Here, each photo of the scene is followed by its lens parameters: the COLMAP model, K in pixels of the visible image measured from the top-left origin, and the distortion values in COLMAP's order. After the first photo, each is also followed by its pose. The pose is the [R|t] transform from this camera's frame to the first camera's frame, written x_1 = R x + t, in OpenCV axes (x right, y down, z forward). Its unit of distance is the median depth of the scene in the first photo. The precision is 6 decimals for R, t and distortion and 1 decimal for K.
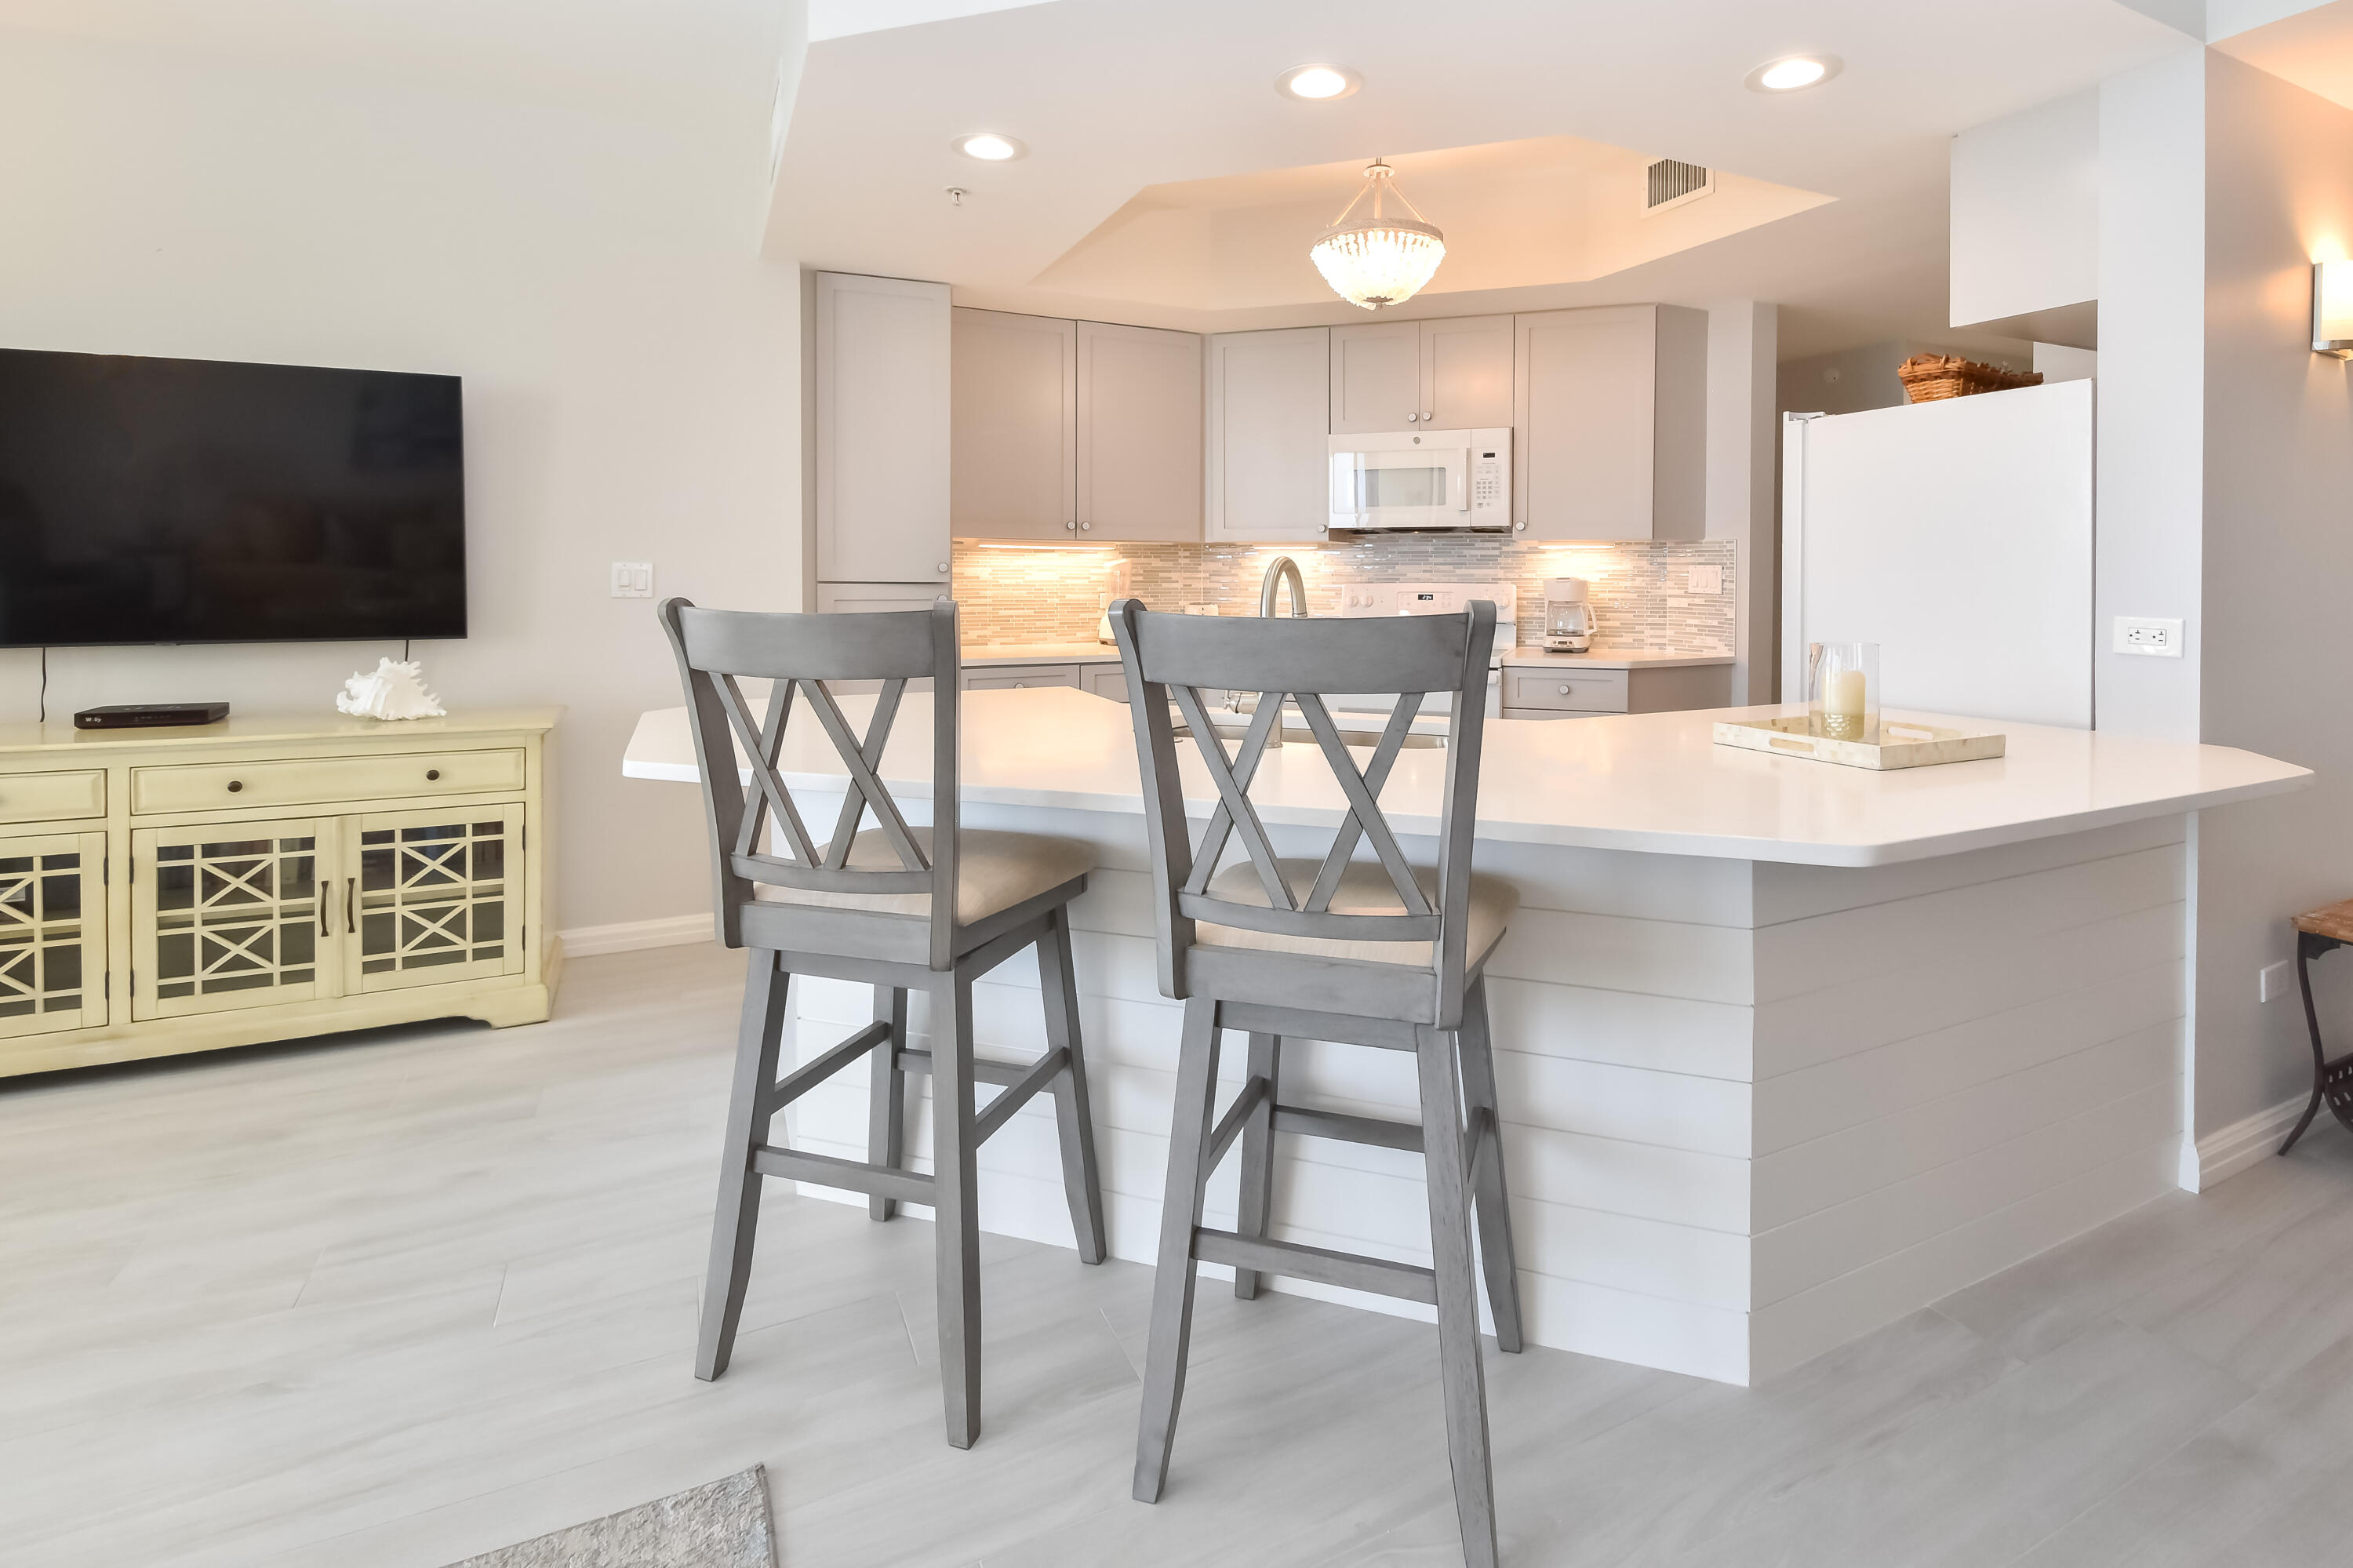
lens RADIAL K [[1017.5, 0, 1181.0], [0, 1017.5, 637.8], [0, 0, 1]] dist [-0.035146, 0.000109]
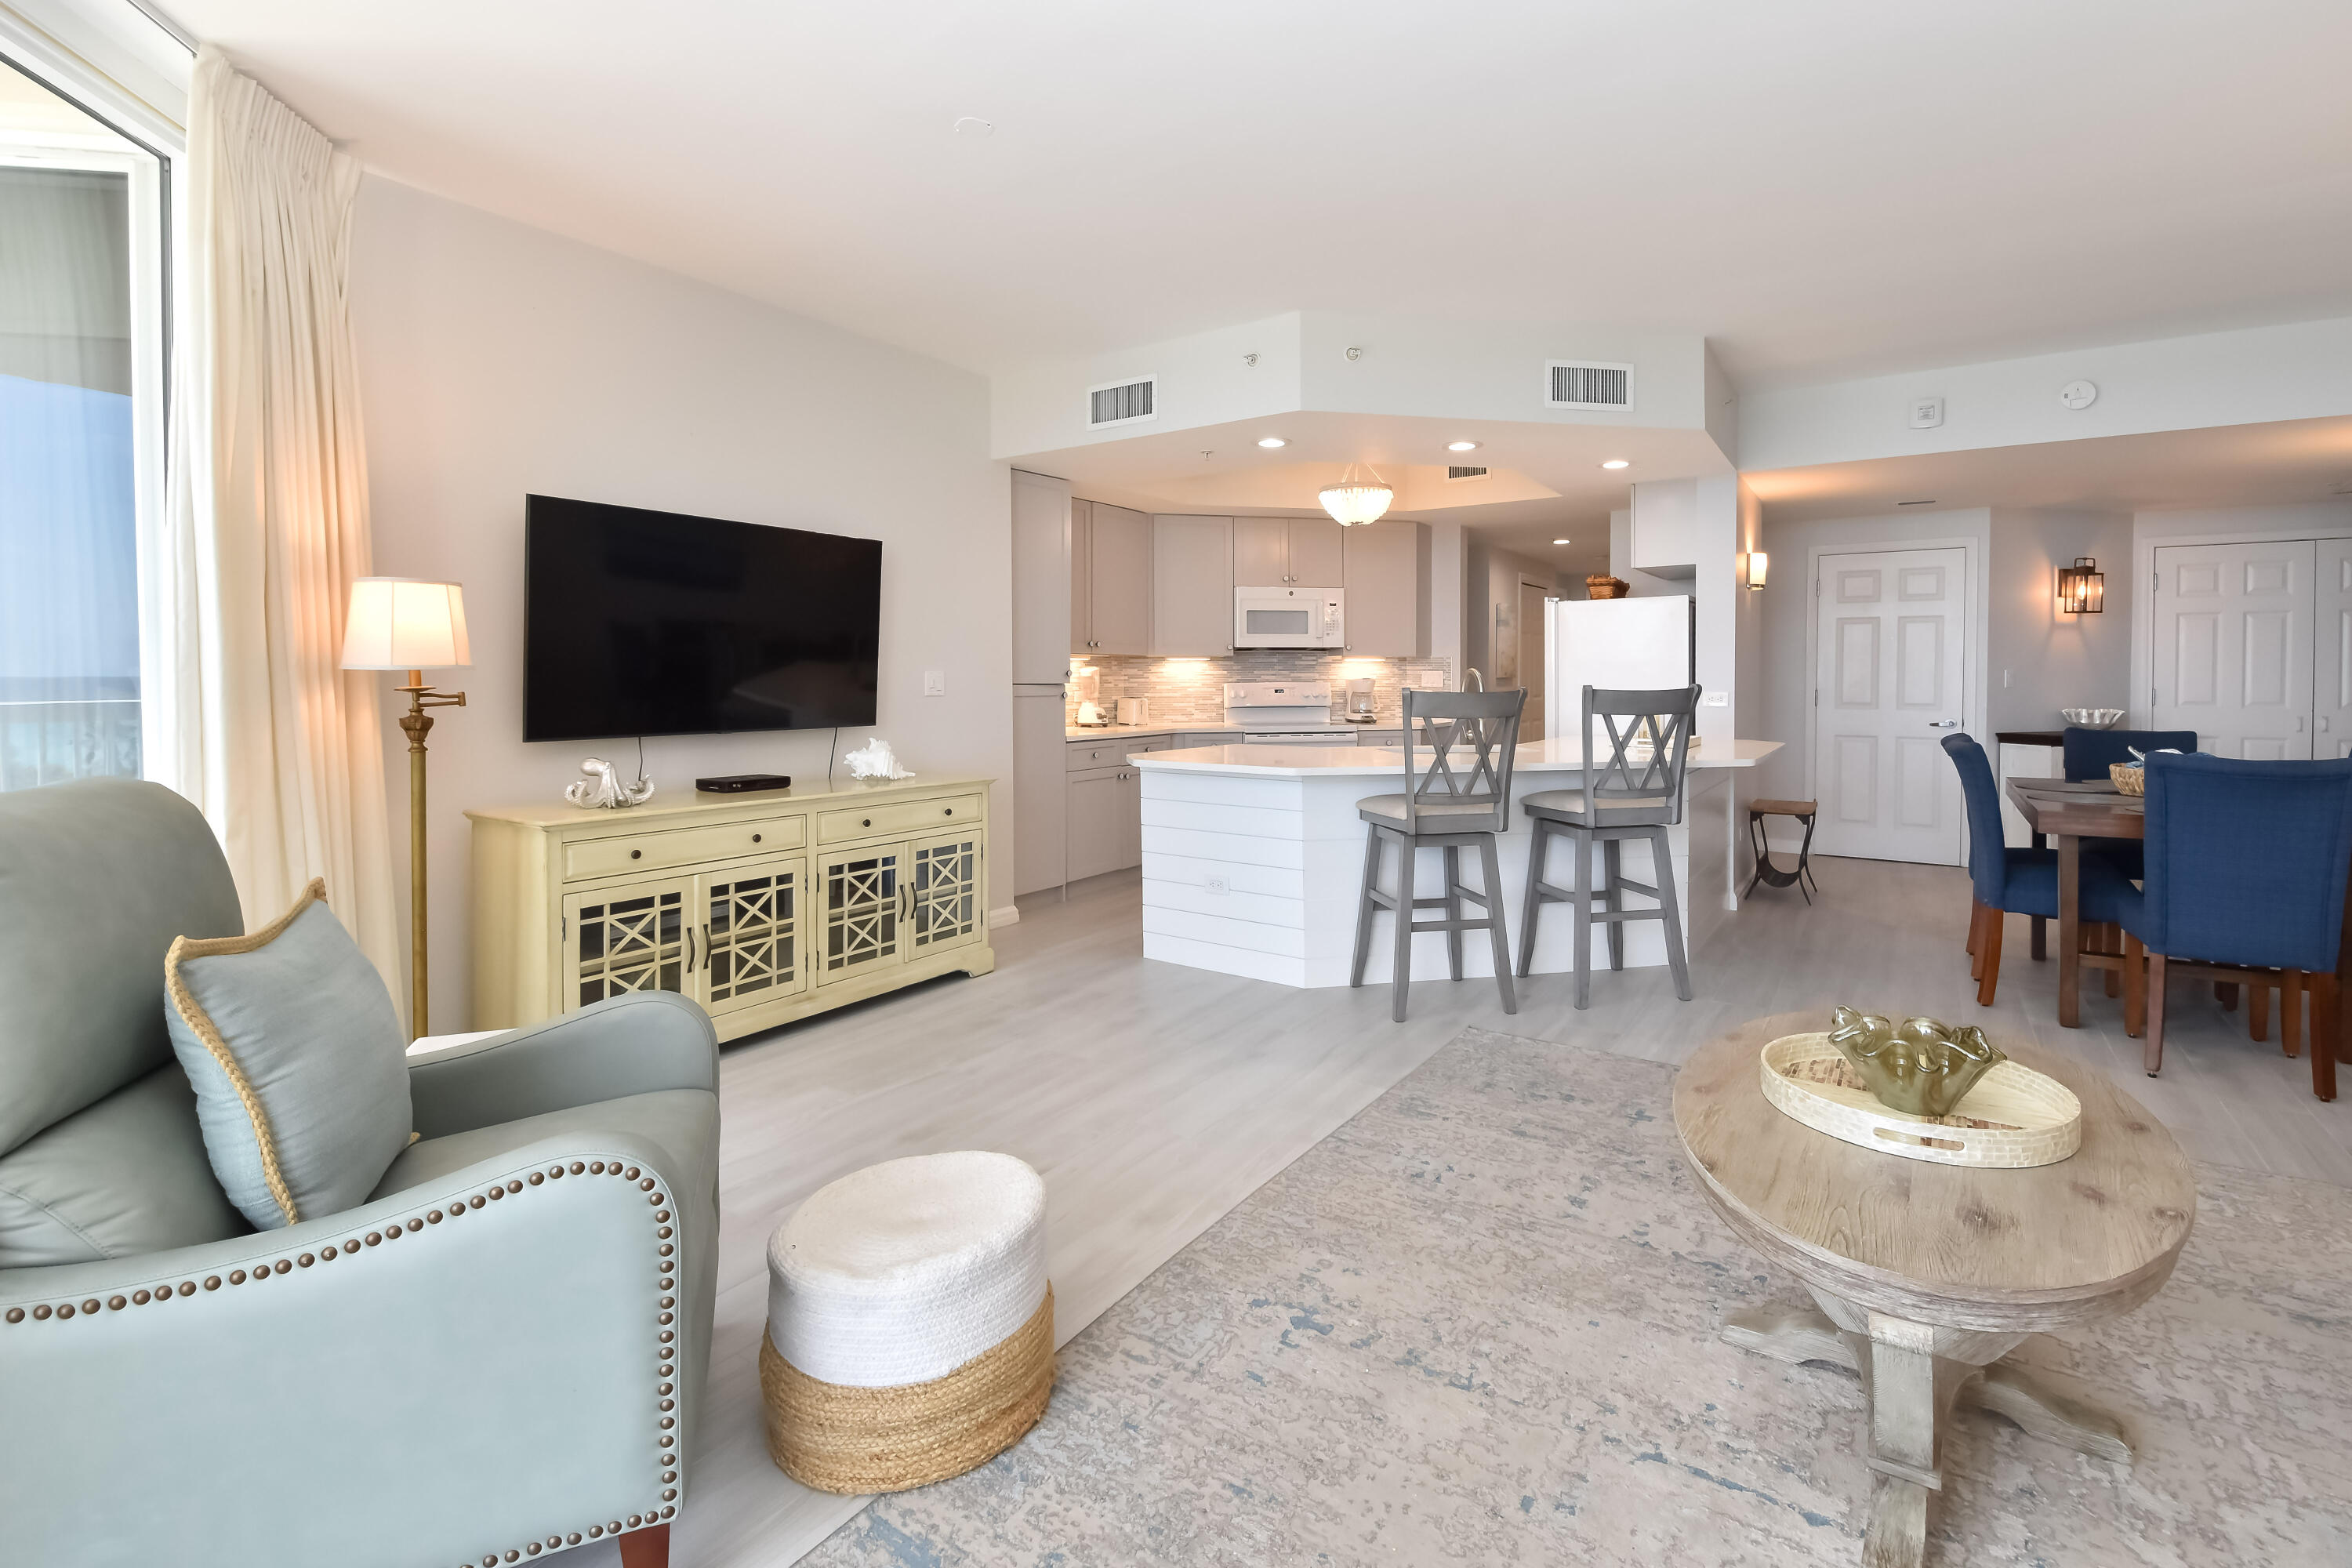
lens RADIAL K [[1047.1, 0, 1212.2], [0, 1047.1, 676.1], [0, 0, 1]] dist [0.011537, -0.012967]
pose [[0.872554, -0.005176, 0.488490, -1.140965], [0.033559, 0.998217, -0.049368, 0.019683], [-0.487363, 0.059469, 0.871172, -0.606448]]
